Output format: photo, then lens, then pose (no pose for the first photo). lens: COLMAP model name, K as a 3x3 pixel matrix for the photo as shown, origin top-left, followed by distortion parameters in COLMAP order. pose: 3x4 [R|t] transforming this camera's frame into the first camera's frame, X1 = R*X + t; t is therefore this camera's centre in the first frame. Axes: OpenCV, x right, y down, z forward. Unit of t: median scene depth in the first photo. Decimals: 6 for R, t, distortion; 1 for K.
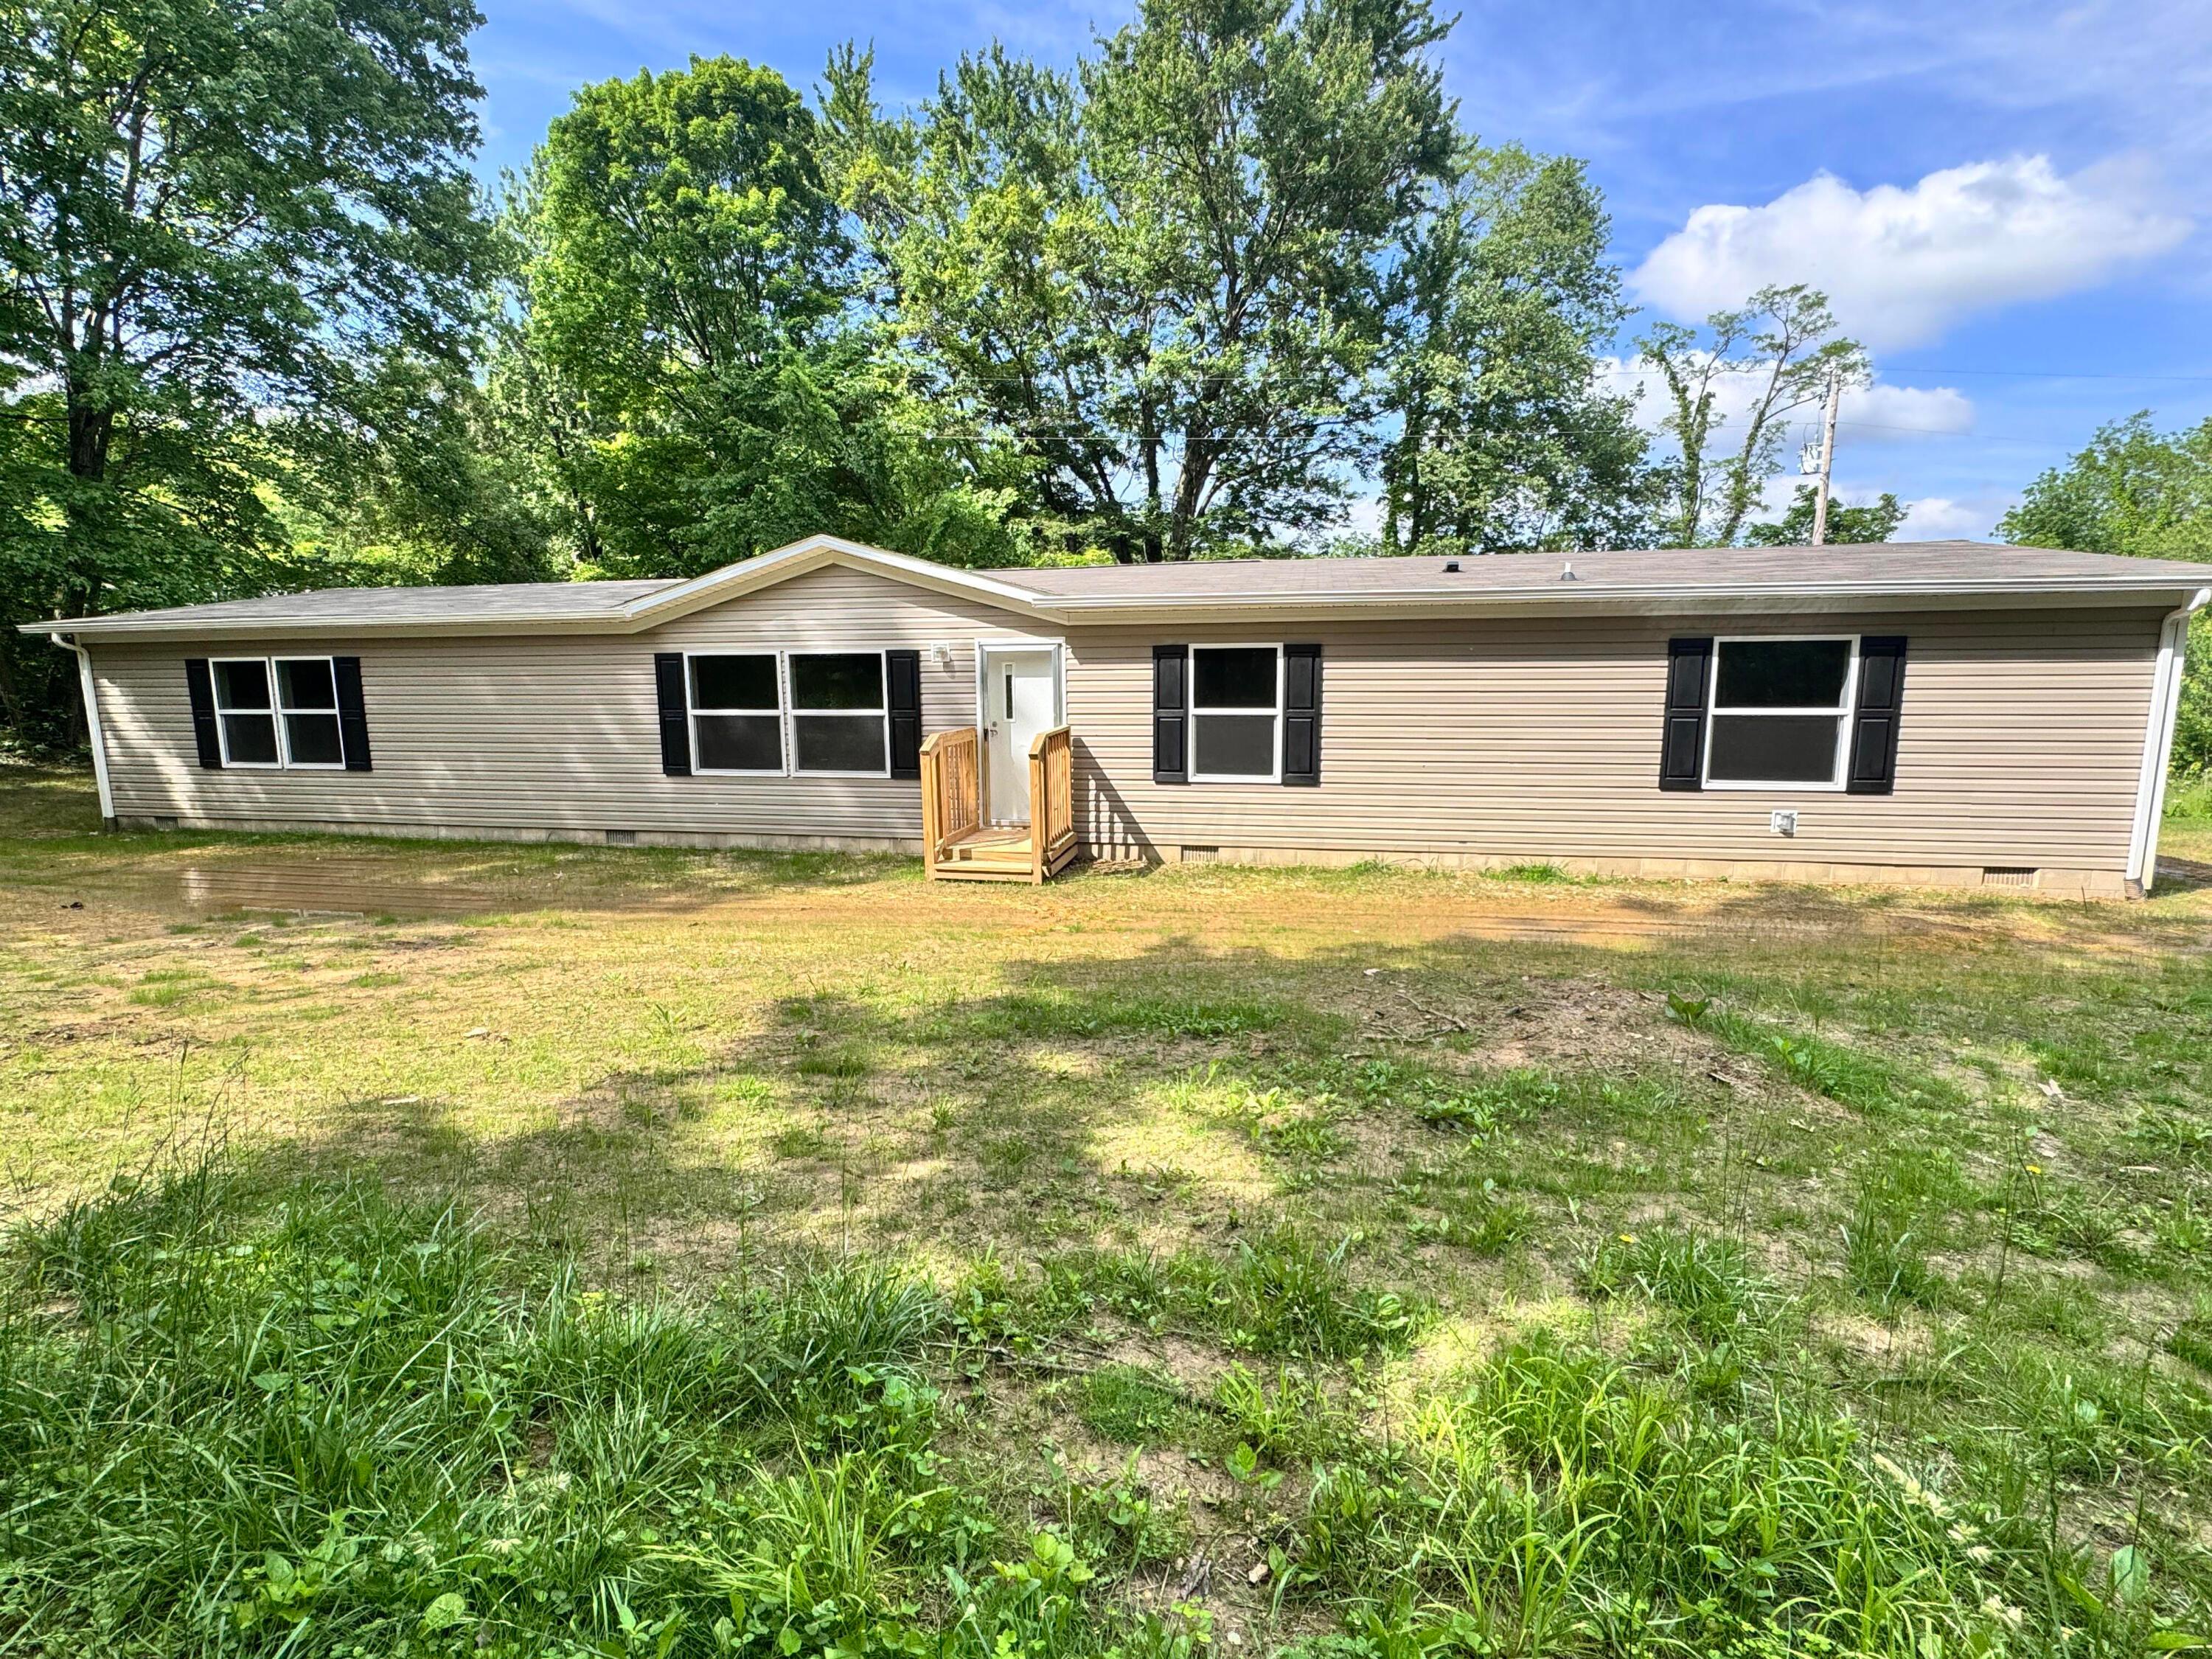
lens RADIAL K [[1005.4, 0, 1110.5], [0, 1005.4, 833.3], [0, 0, 1]] dist [-0.002307, 0.000268]
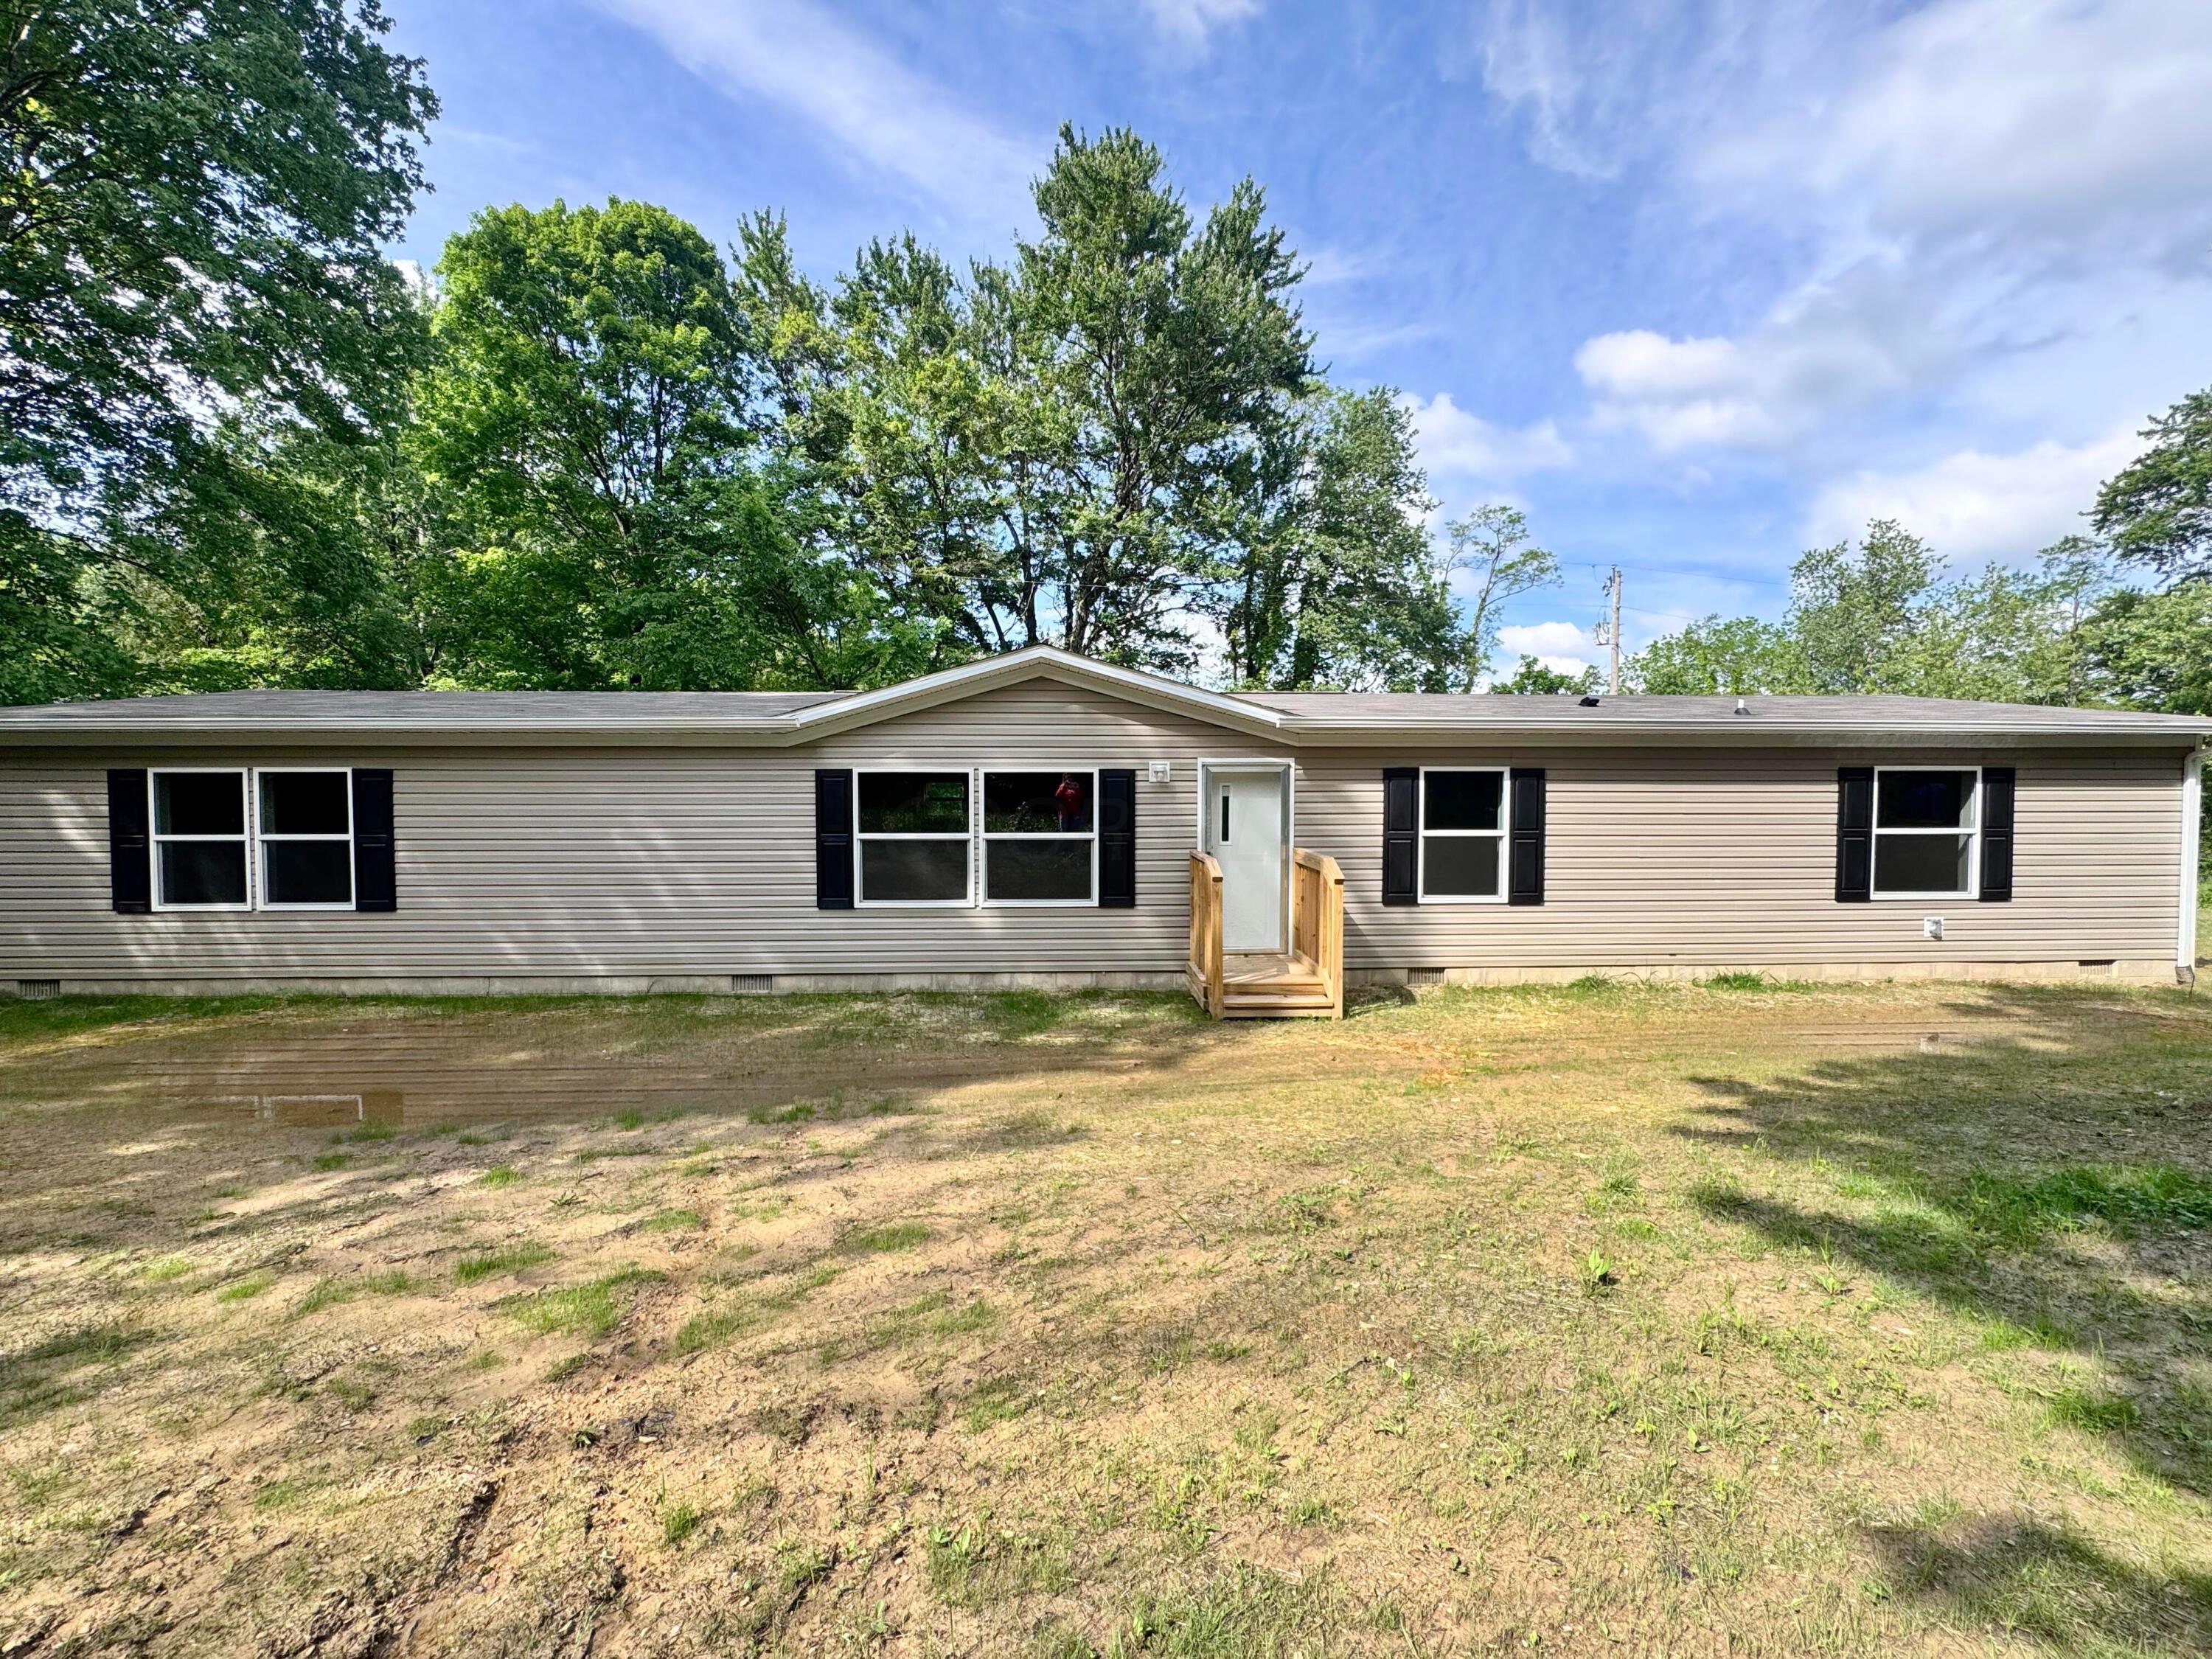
lens RADIAL K [[909.9, 0, 1100.3], [0, 909.9, 830.1], [0, 0, 1]] dist [-0.002797, 0.000830]
pose [[0.969722, -0.002744, 0.244194, -0.407915], [0.033306, 0.992080, -0.121112, -0.022552], [-0.241928, 0.125579, 0.962134, 0.185977]]
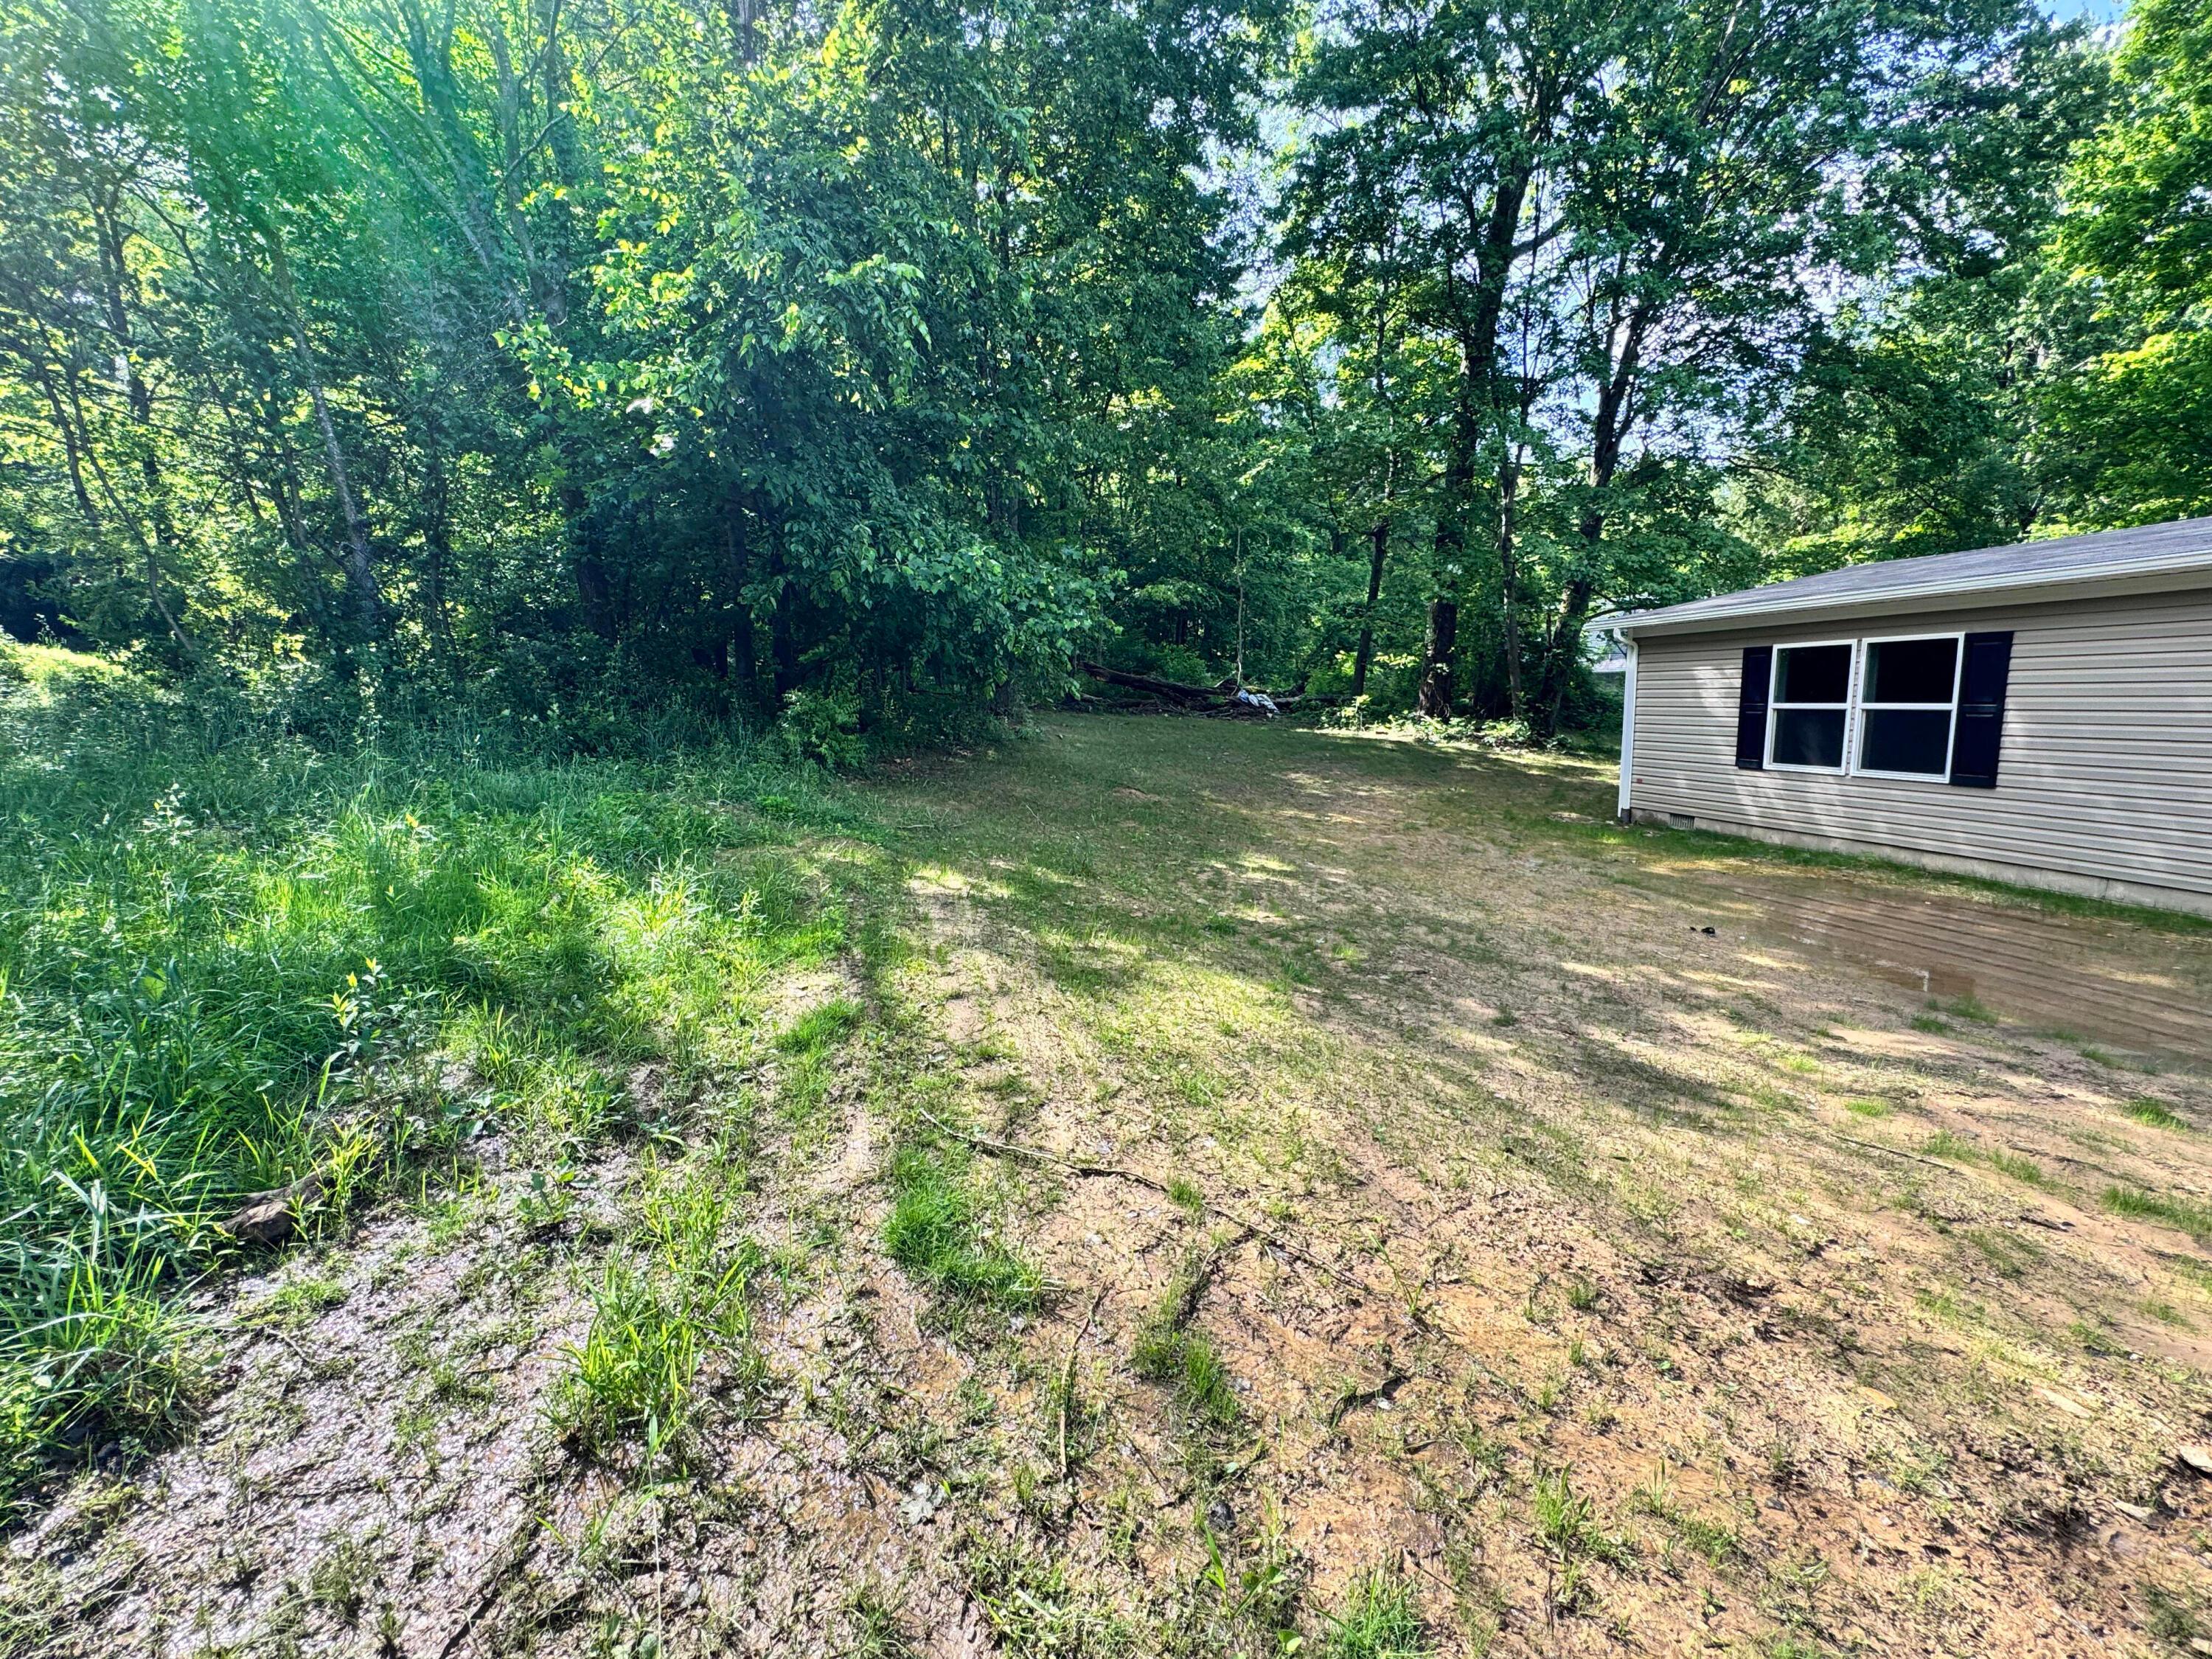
lens RADIAL K [[909.9, 0, 1109.3], [0, 909.9, 830.2], [0, 0, 1]] dist [-0.002797, 0.000830]
pose [[0.413761, 0.129678, -0.901102, -0.444570], [-0.124086, 0.988599, 0.085293, -0.009780], [0.901889, 0.076523, 0.425135, 0.159425]]
